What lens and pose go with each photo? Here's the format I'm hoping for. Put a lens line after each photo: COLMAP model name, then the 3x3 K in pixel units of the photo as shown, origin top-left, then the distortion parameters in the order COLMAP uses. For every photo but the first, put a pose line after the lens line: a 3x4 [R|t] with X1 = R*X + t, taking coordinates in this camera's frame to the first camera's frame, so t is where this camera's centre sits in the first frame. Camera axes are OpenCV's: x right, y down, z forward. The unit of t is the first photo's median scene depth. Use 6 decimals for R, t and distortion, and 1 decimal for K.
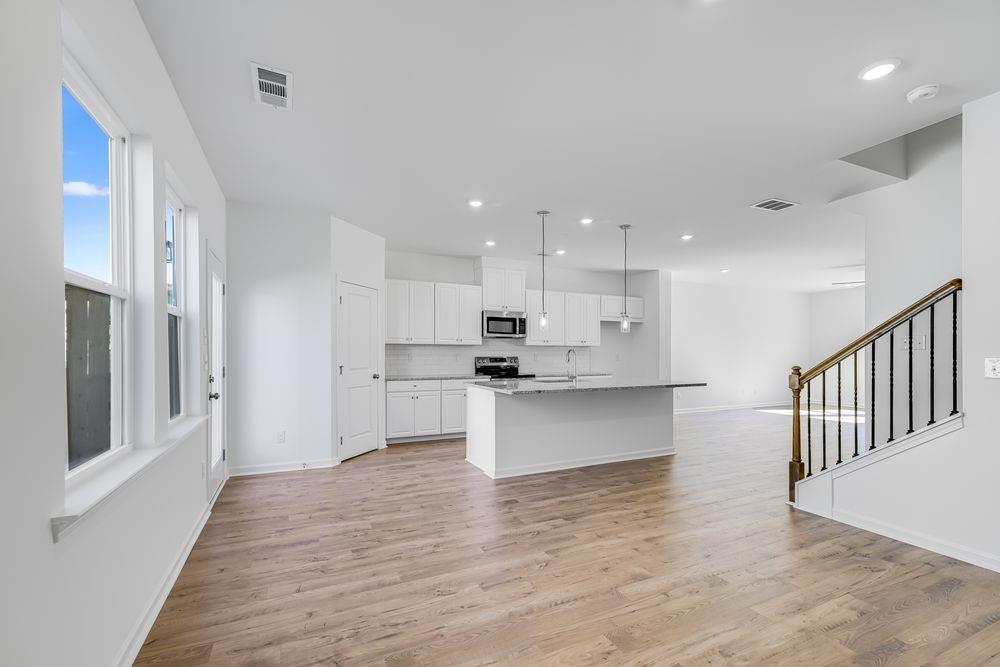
lens RADIAL K [[434.2, 0, 498.5], [0, 434.2, 351.9], [0, 0, 1]] dist [0.029674, 0.000429]
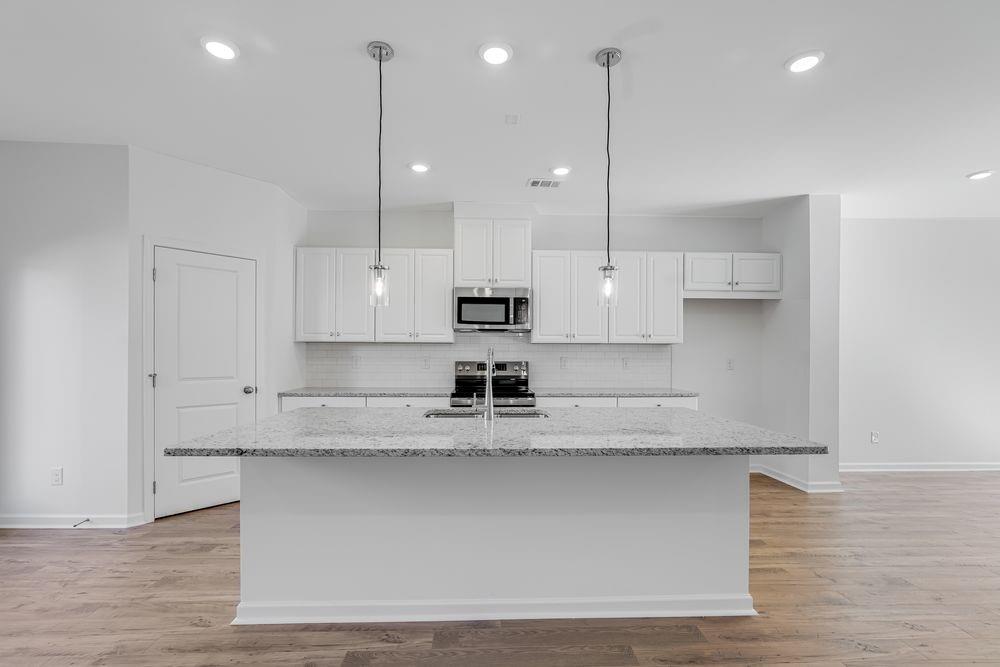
lens RADIAL K [[448.8, 0, 498.3], [0, 448.8, 354.6], [0, 0, 1]] dist [-0.001412, 0.000310]
pose [[0.914953, 0.001202, -0.403559, 0.283939], [-0.001255, 0.999999, 0.000133, 0.001261], [0.403559, 0.000385, 0.914954, 0.430432]]
